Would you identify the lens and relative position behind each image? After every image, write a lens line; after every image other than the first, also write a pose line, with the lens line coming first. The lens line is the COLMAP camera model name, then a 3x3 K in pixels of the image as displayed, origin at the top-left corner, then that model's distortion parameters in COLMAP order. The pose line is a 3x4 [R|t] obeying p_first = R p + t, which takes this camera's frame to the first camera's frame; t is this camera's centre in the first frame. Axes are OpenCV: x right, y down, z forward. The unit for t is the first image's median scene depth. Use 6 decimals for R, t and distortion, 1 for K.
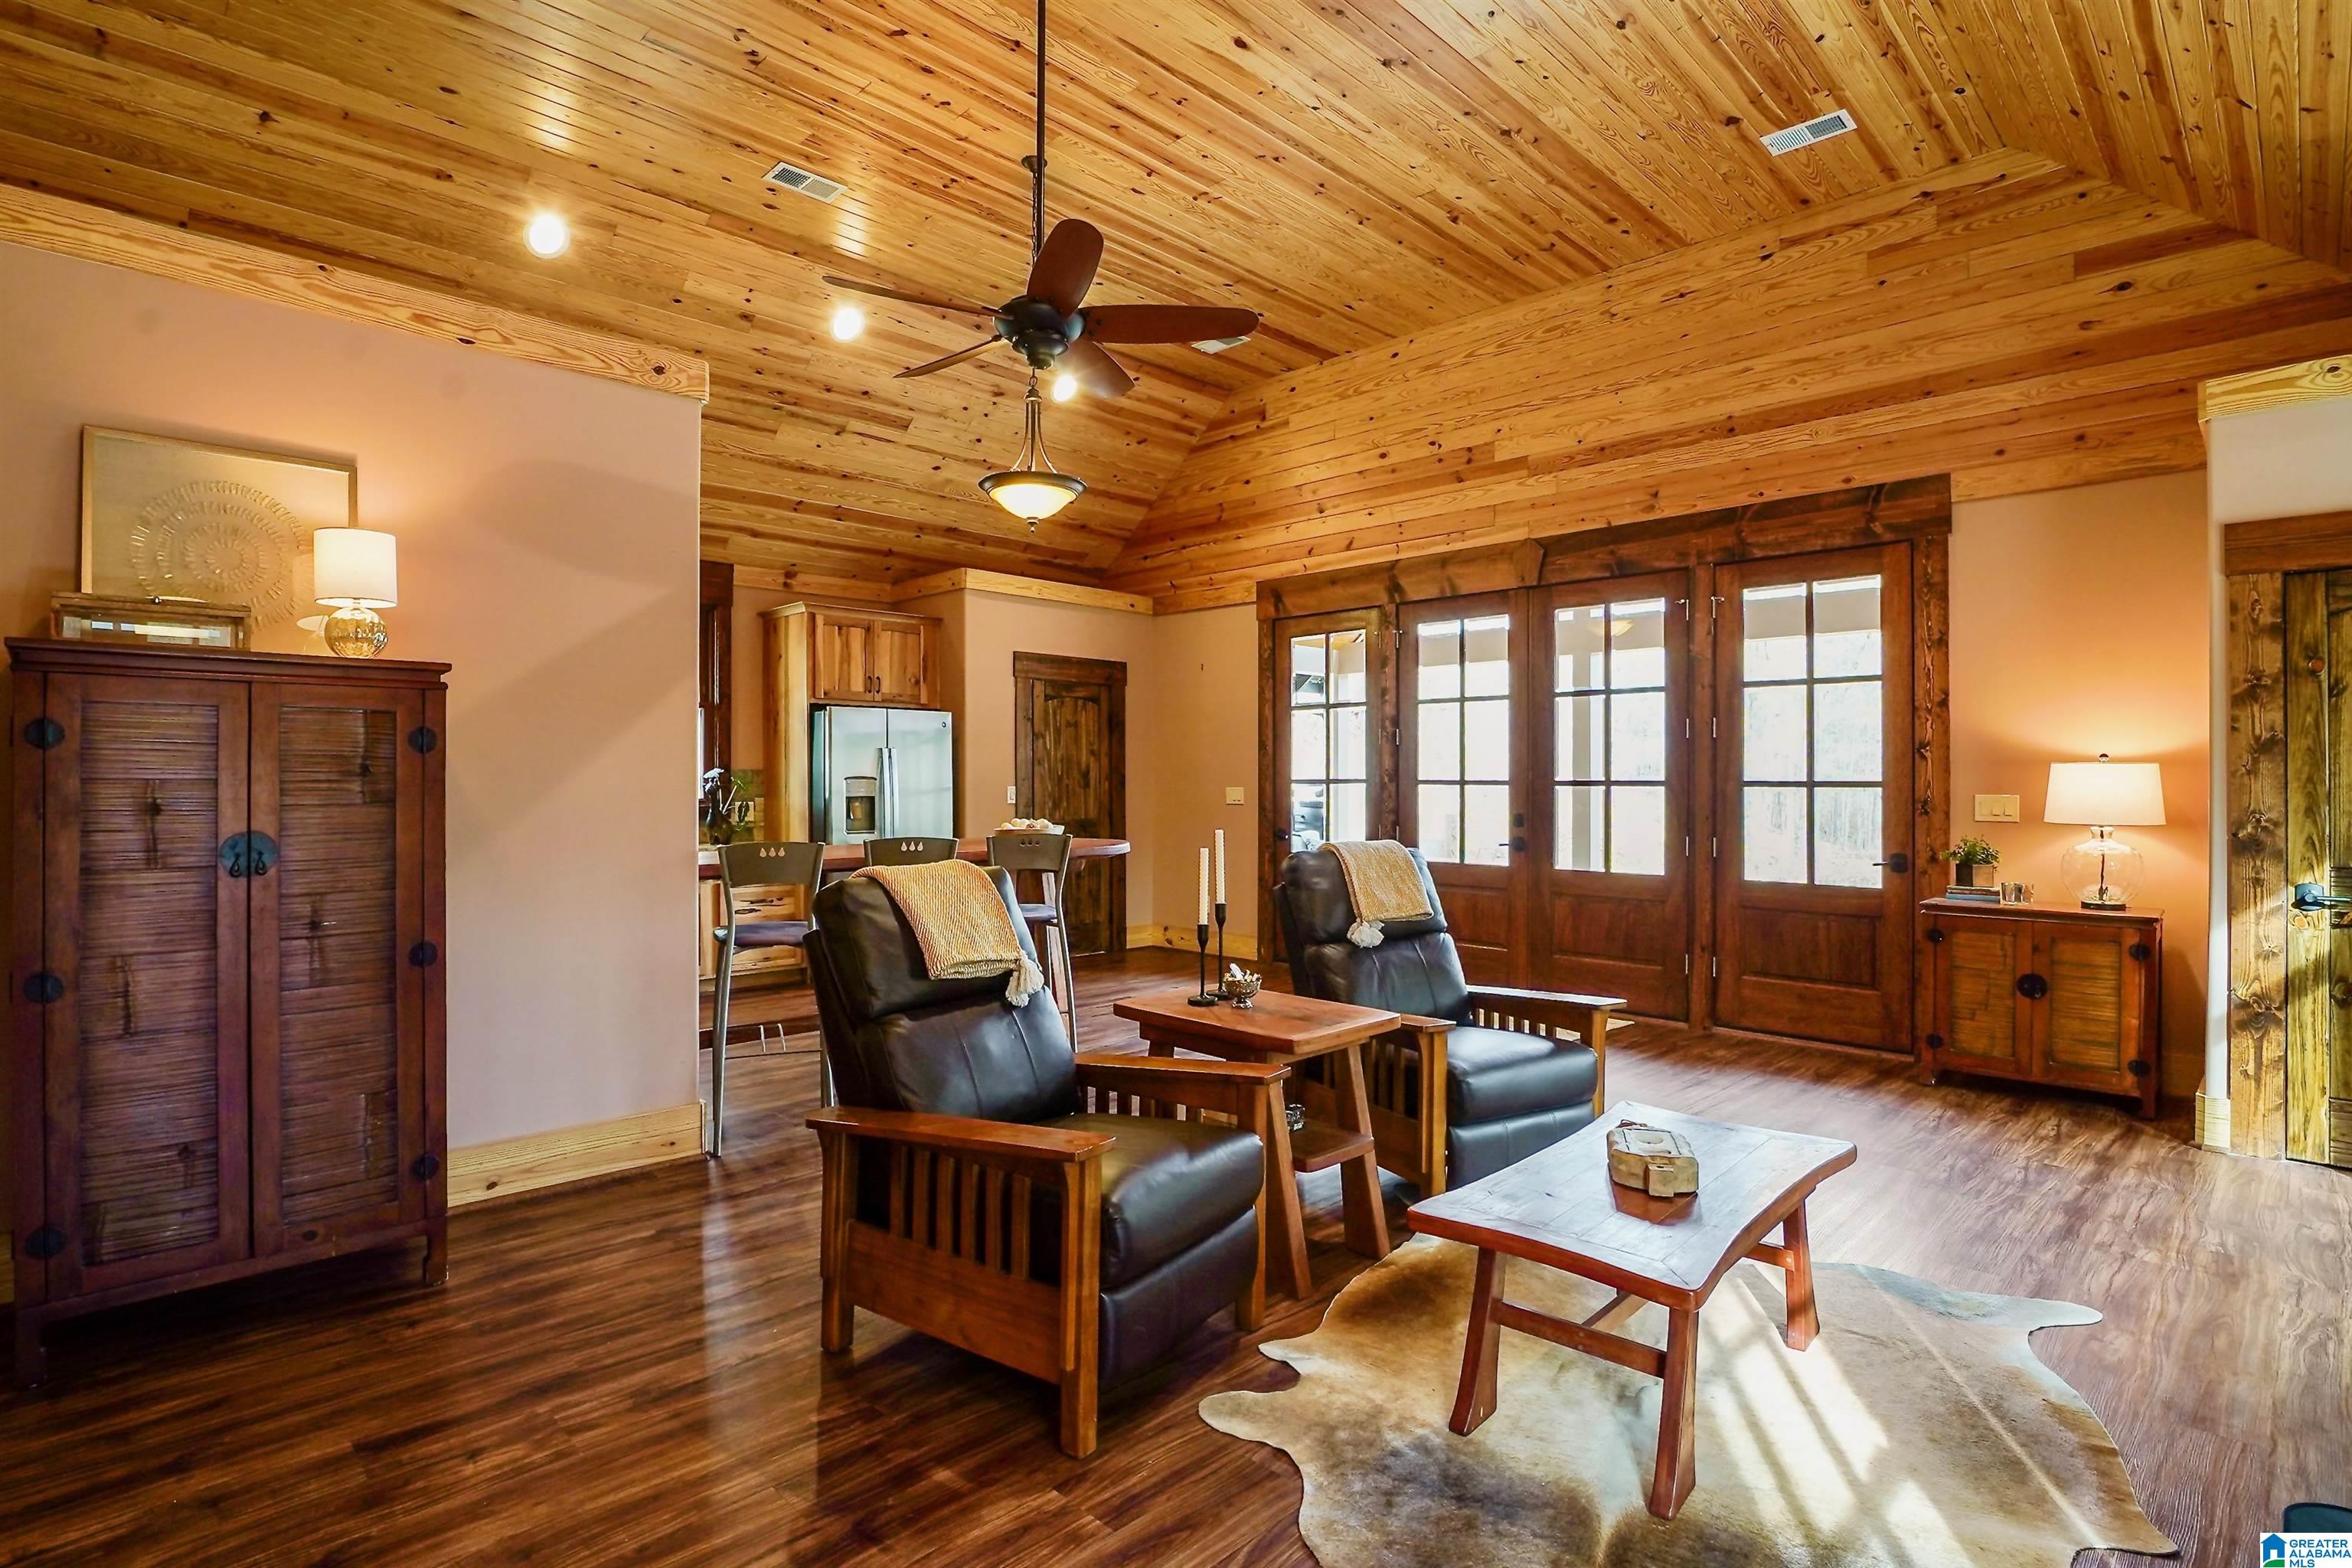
lens RADIAL K [[1147.0, 0, 1179.3], [0, 1147.0, 777.9], [0, 0, 1]] dist [-0.024966, -0.000551]
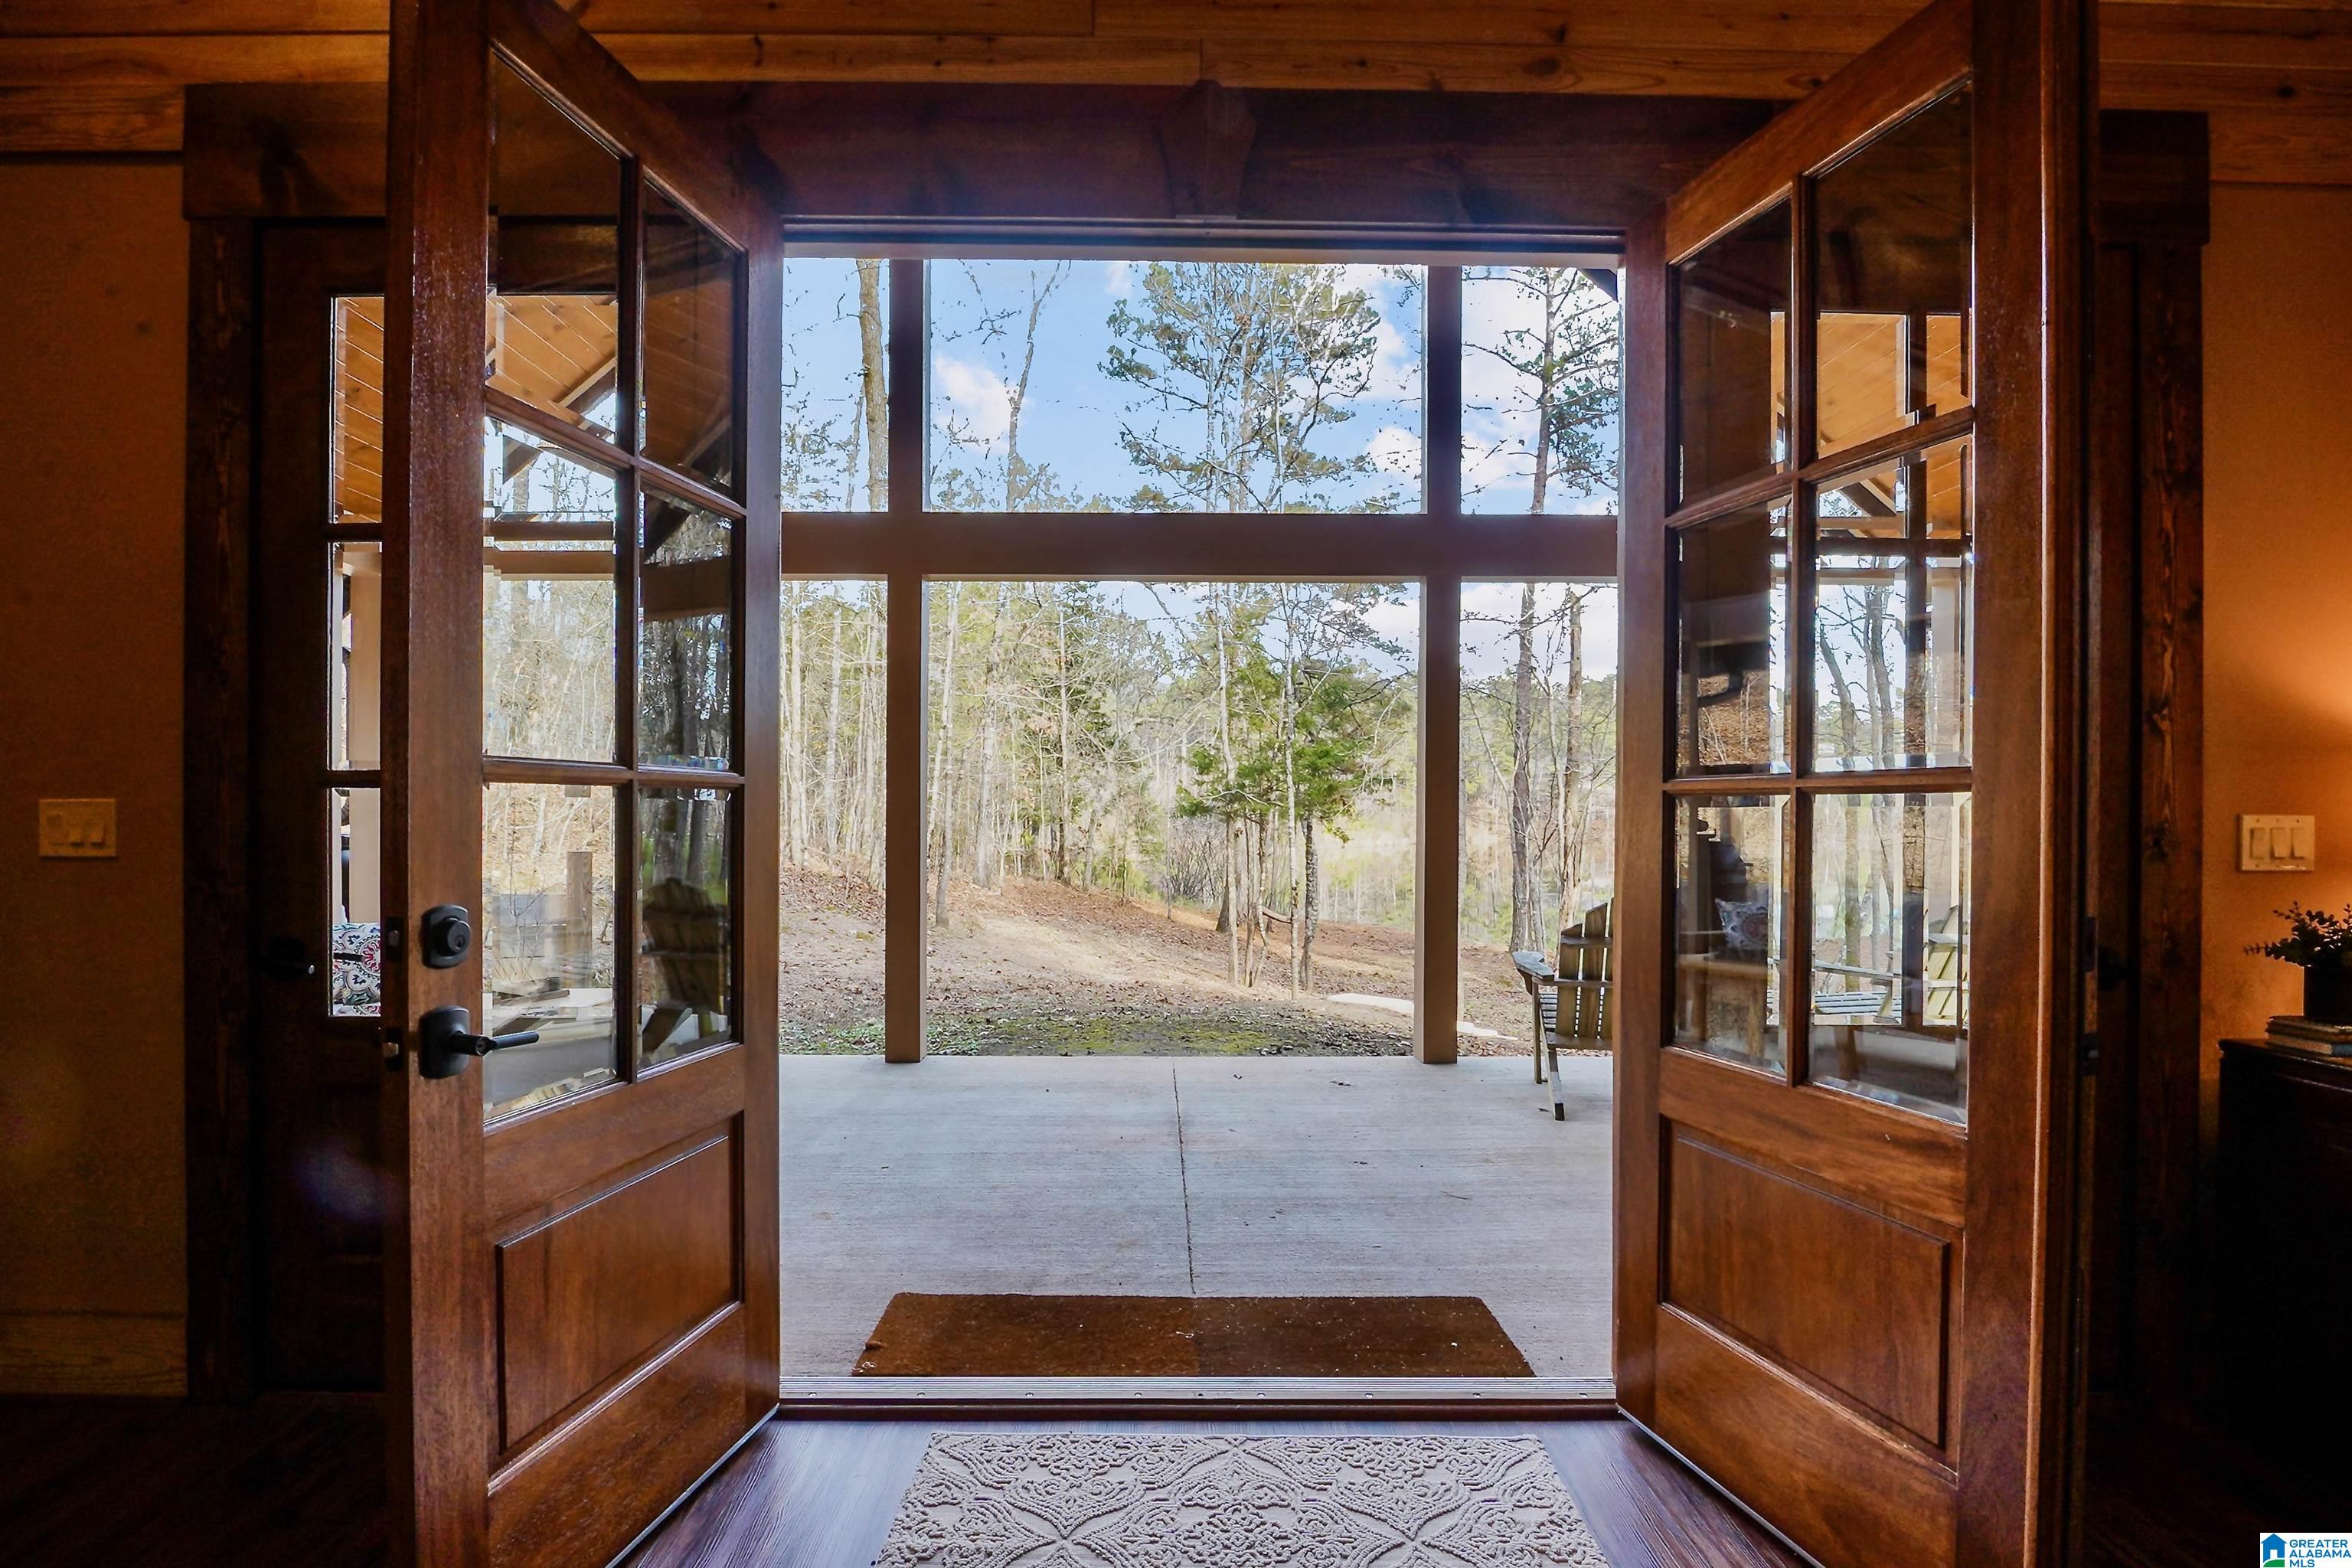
lens RADIAL K [[1147.0, 0, 1179.0], [0, 1147.0, 807.4], [0, 0, 1]] dist [-0.024966, -0.000551]
pose [[0.701823, -0.005355, 0.712332, 0.060483], [-0.006087, 0.999890, 0.013514, 0.007402], [-0.712326, -0.013820, 0.701713, 0.880298]]
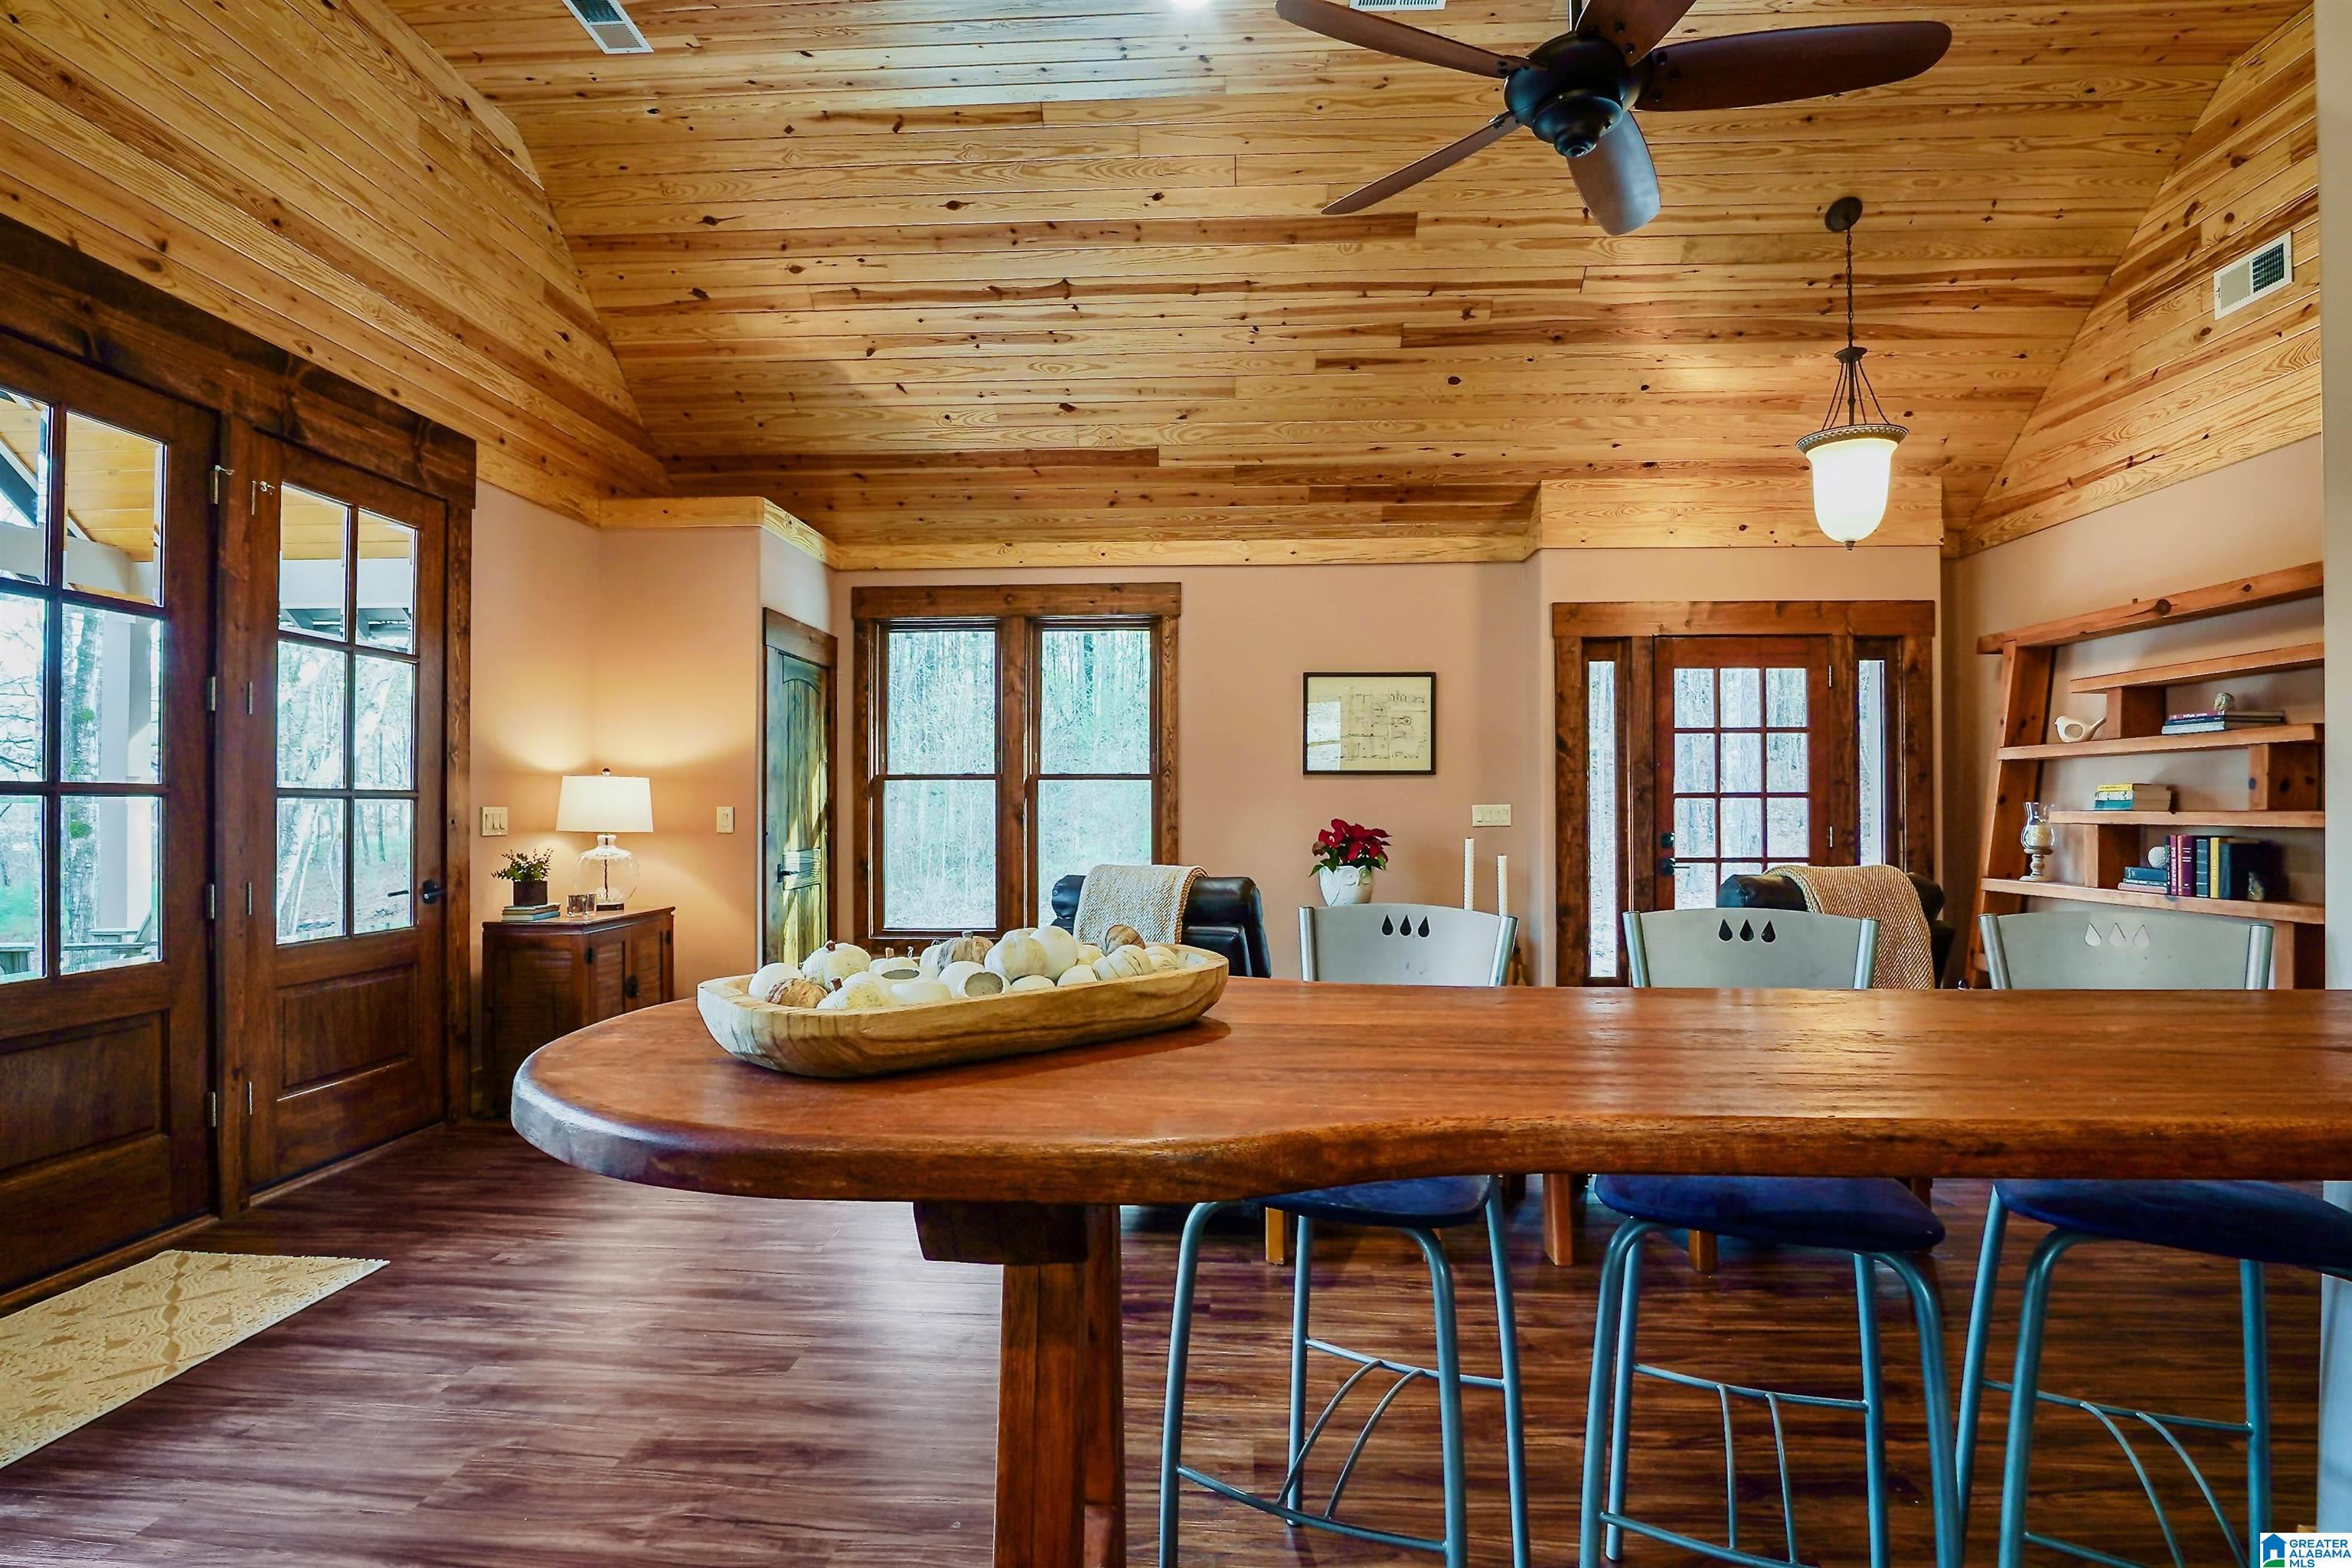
lens RADIAL K [[1147.0, 0, 1157.4], [0, 1147.0, 798.2], [0, 0, 1]] dist [-0.024966, -0.000551]
pose [[-0.656323, -0.000468, 0.754480, -0.298220], [-0.009852, 0.999920, -0.007949, 0.008668], [-0.754416, -0.012650, -0.656275, 1.059326]]
